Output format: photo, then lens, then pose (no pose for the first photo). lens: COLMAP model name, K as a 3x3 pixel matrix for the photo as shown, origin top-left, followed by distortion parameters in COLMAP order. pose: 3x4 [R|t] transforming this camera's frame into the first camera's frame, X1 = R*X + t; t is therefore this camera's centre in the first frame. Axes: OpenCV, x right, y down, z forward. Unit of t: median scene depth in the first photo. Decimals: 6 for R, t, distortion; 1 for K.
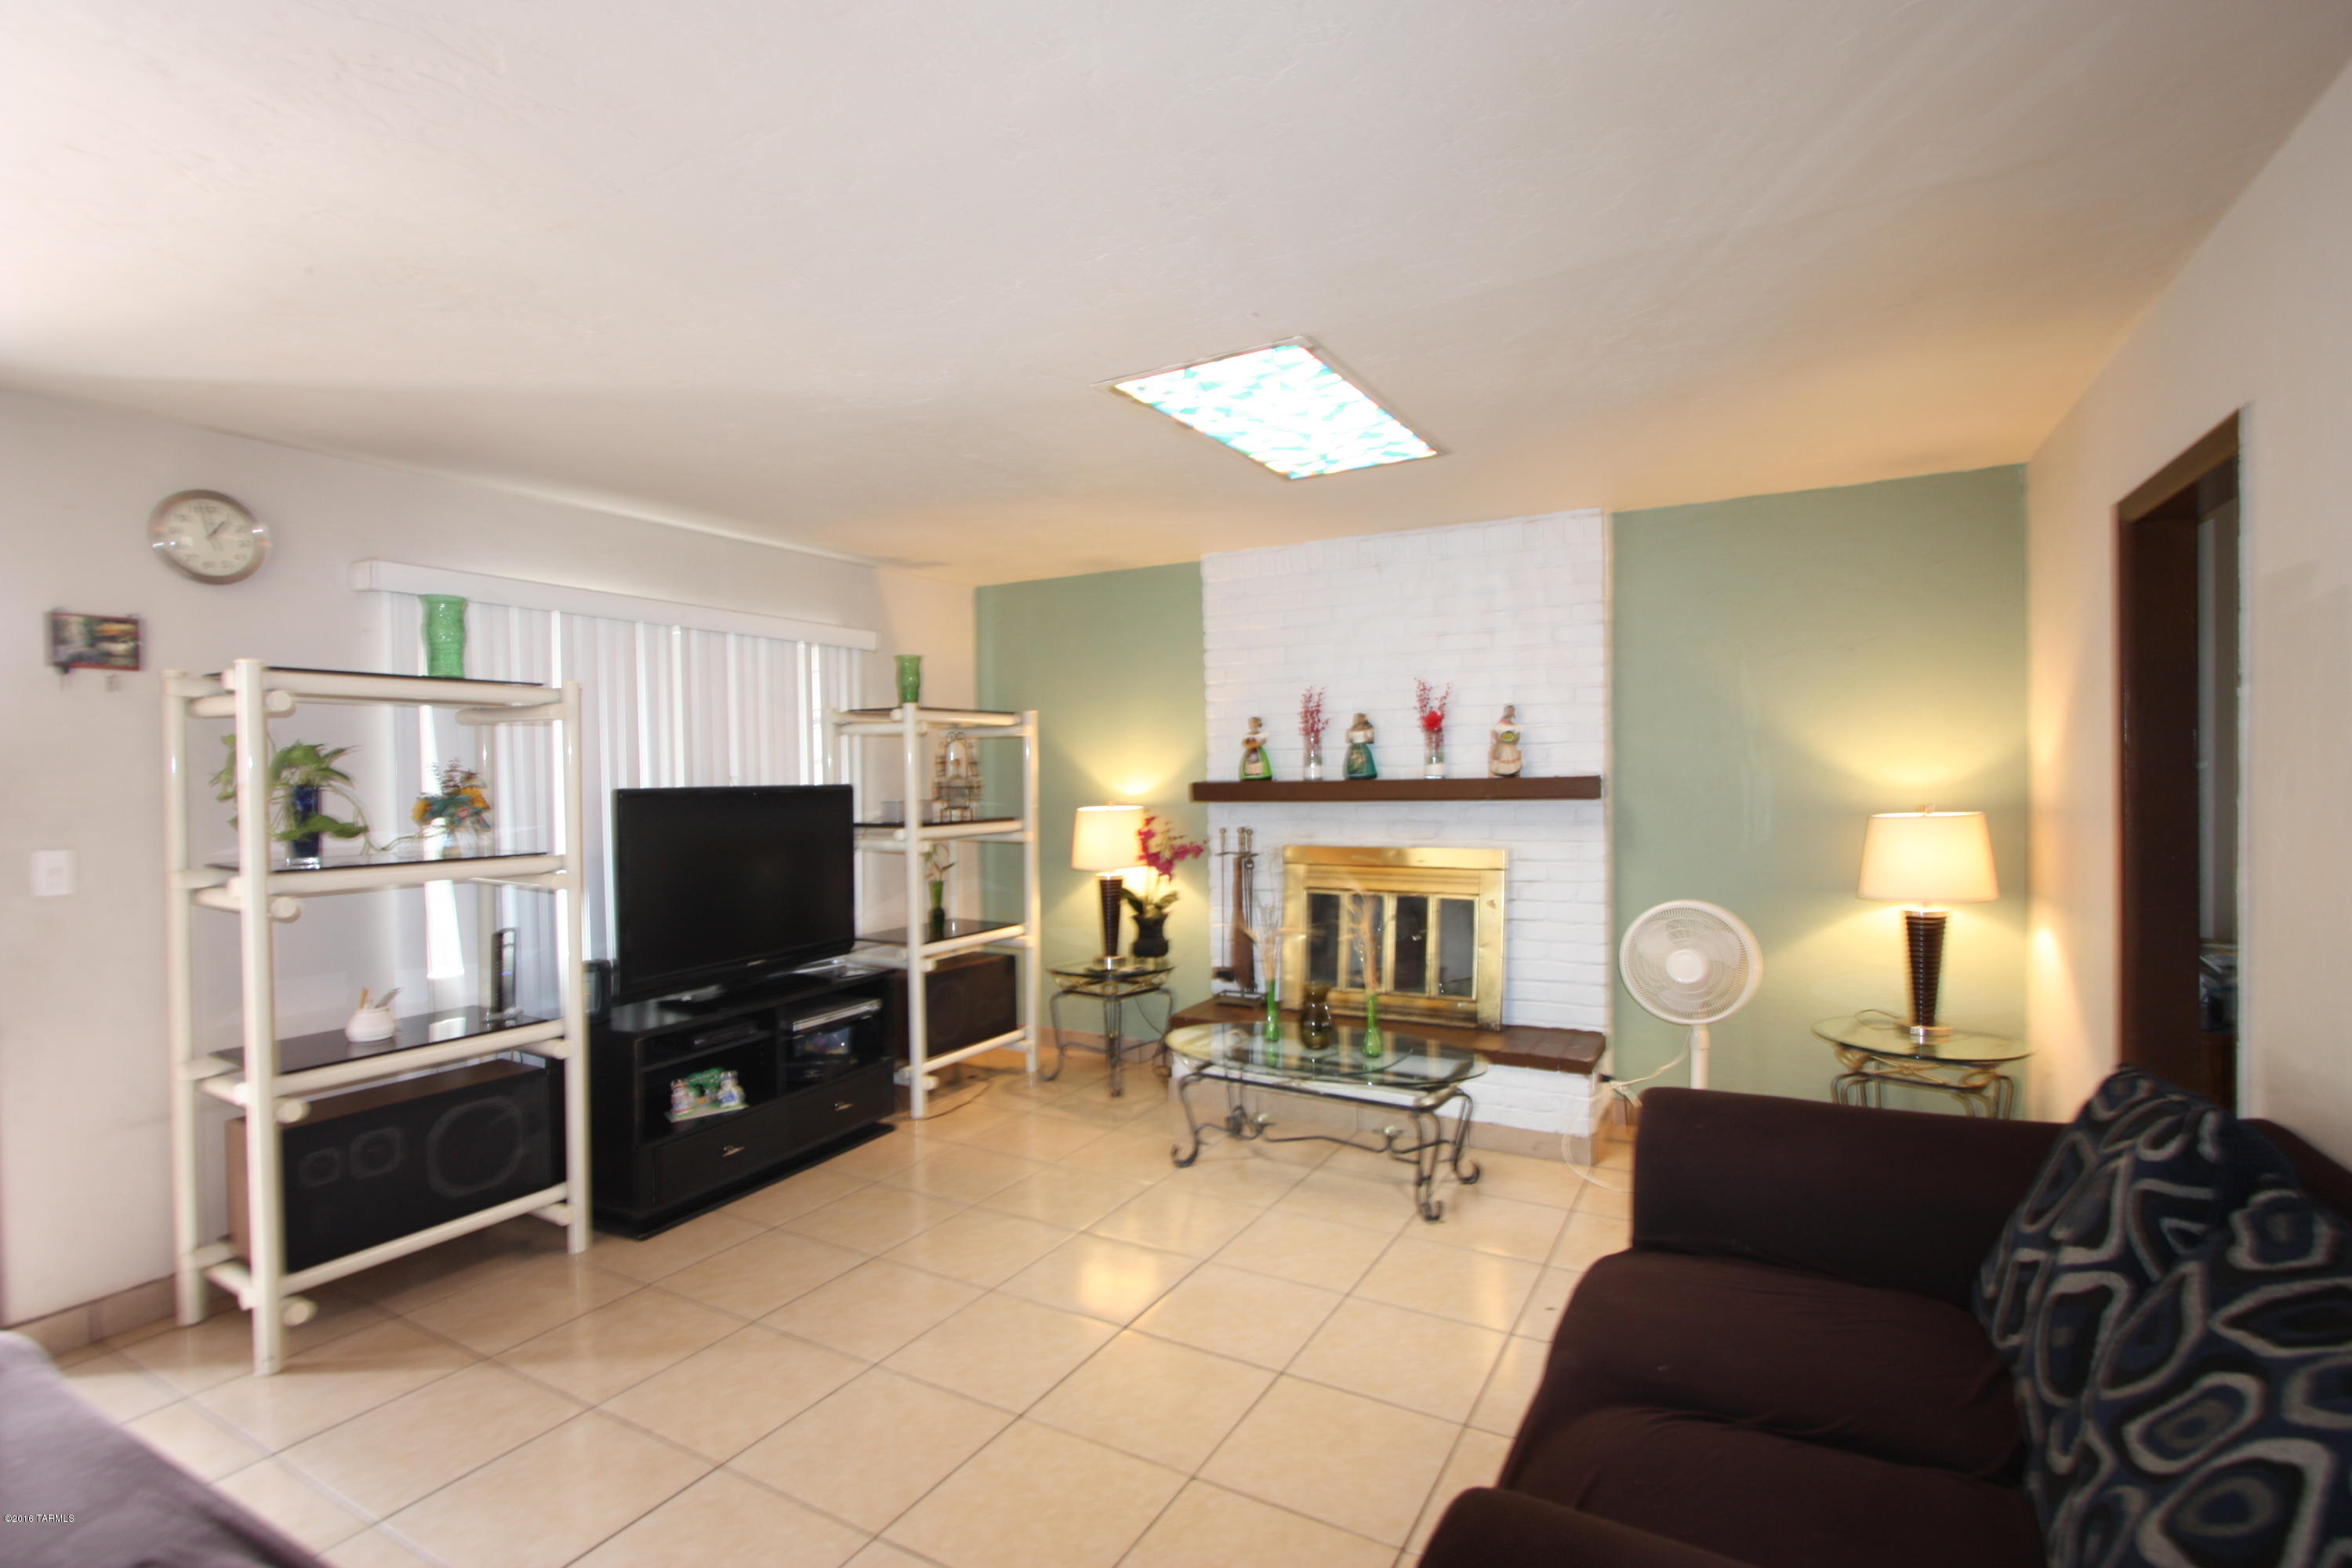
lens RADIAL K [[1105.7, 0, 1176.0], [0, 1105.7, 784.0], [0, 0, 1]] dist [-0.004520, 0.000322]
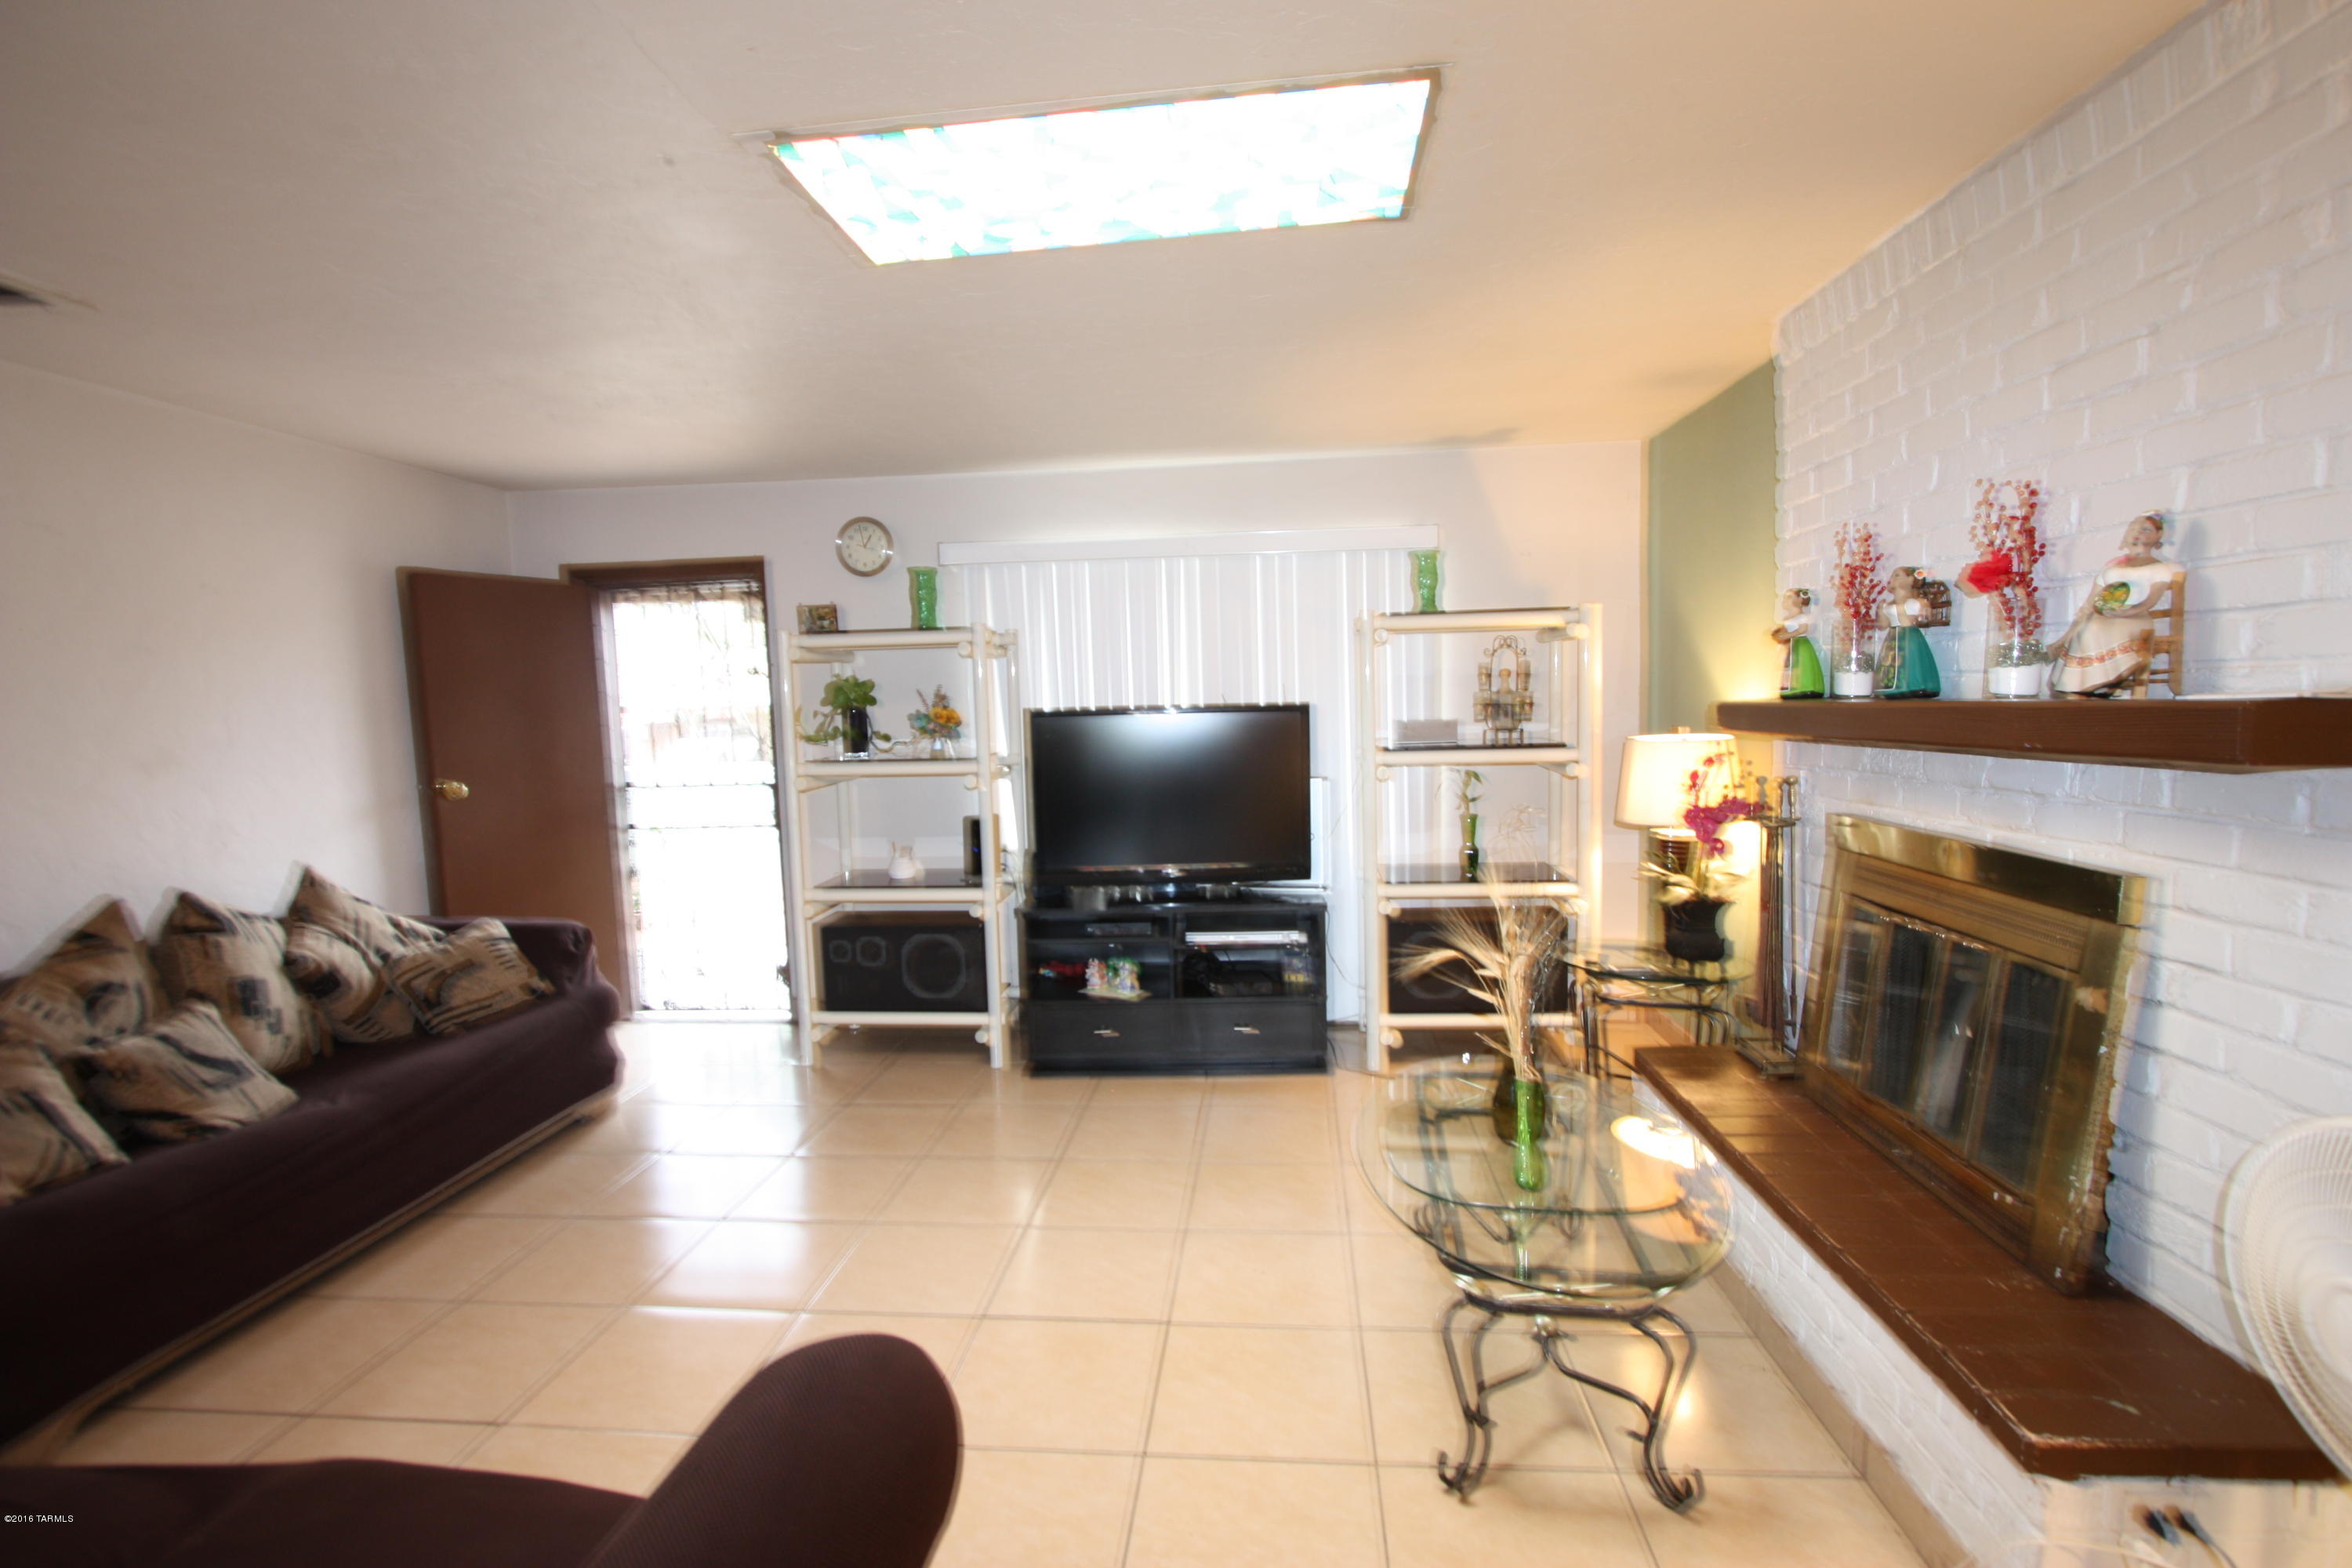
lens RADIAL K [[1105.7, 0, 1176.0], [0, 1105.7, 784.0], [0, 0, 1]] dist [-0.004520, 0.000322]
pose [[0.405818, 0.072991, -0.911035, 0.674354], [0.009242, 0.996427, 0.083949, -0.014548], [0.913907, -0.042488, 0.403694, 0.657136]]
